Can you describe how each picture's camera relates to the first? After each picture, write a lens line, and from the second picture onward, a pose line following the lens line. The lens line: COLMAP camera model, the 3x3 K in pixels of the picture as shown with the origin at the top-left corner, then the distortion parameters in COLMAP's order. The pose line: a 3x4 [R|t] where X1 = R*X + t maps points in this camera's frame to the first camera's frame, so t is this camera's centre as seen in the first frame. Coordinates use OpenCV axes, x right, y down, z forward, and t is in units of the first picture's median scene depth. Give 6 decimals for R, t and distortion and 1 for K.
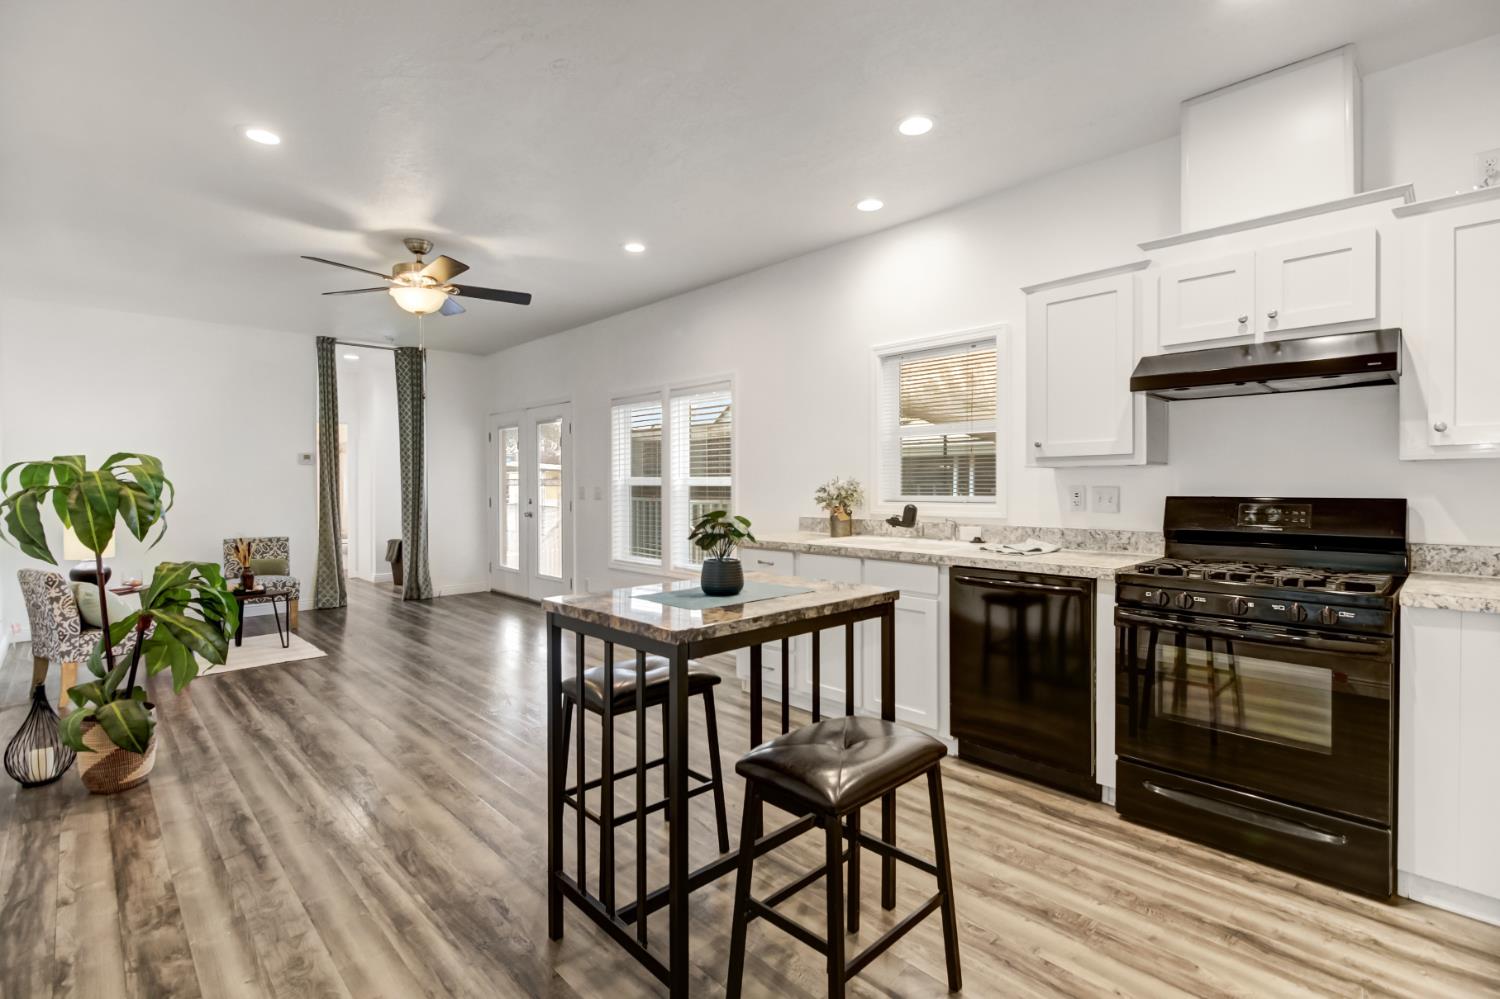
lens RADIAL K [[682.3, 0, 752.2], [0, 682.3, 485.1], [0, 0, 1]] dist [0.023784, -0.013084]
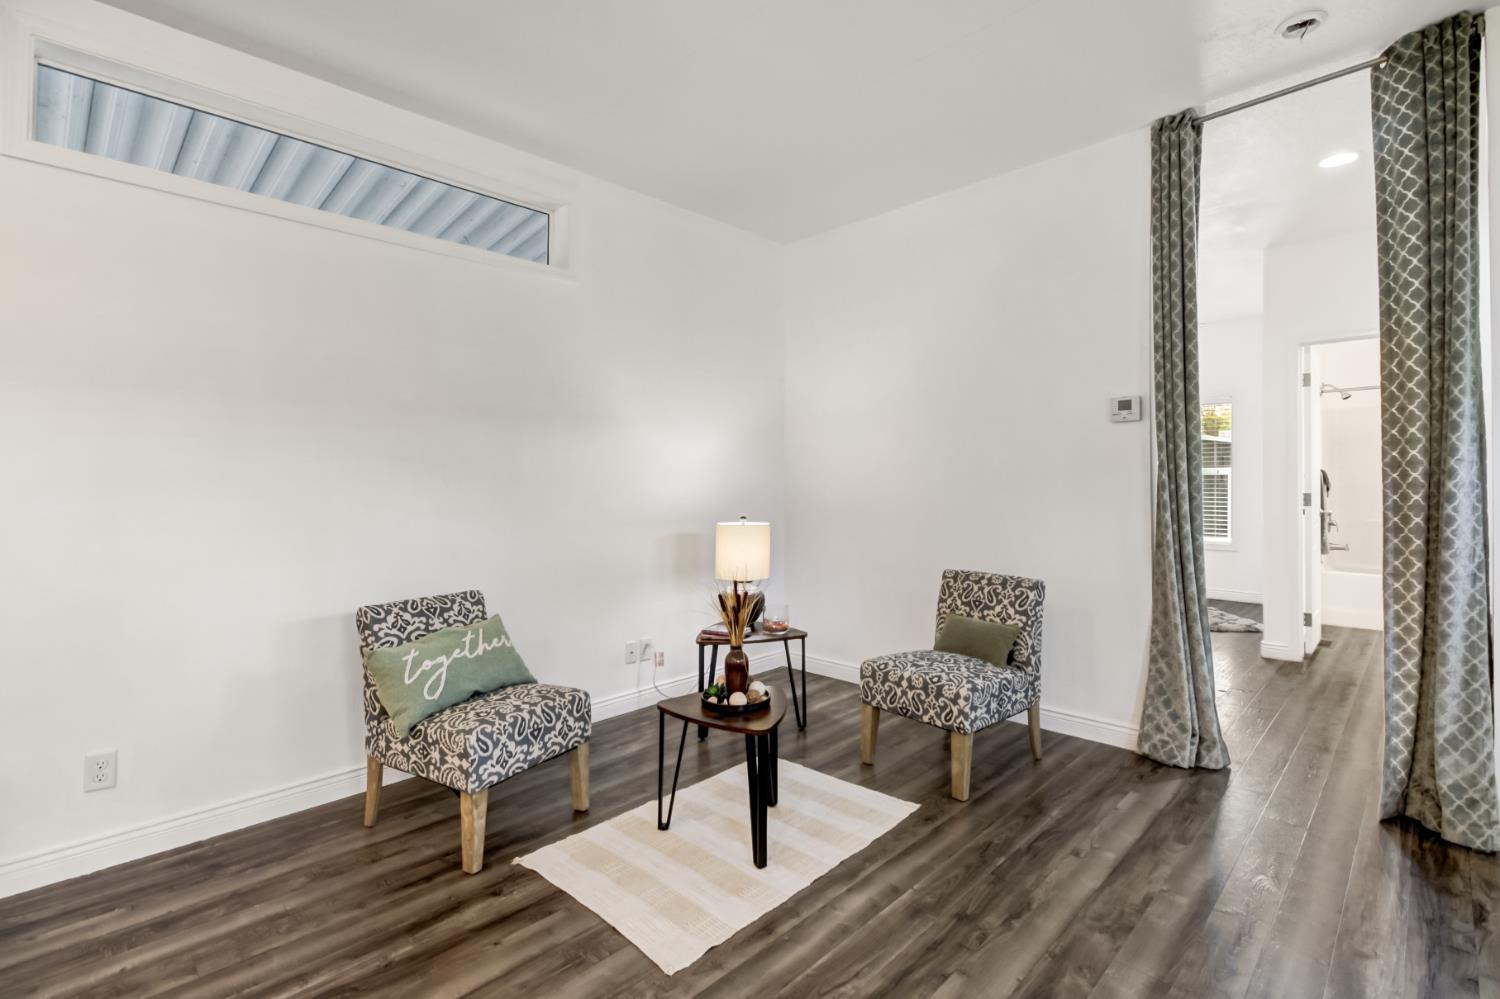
lens RADIAL K [[703.6, 0, 751.6], [0, 703.6, 480.8], [0, 0, 1]] dist [0.022338, -0.015478]
pose [[0.033071, 0.002993, -0.999449, -0.333339], [0.004277, 0.999986, 0.003136, 0.009789], [0.999444, -0.004379, 0.033057, 1.255782]]
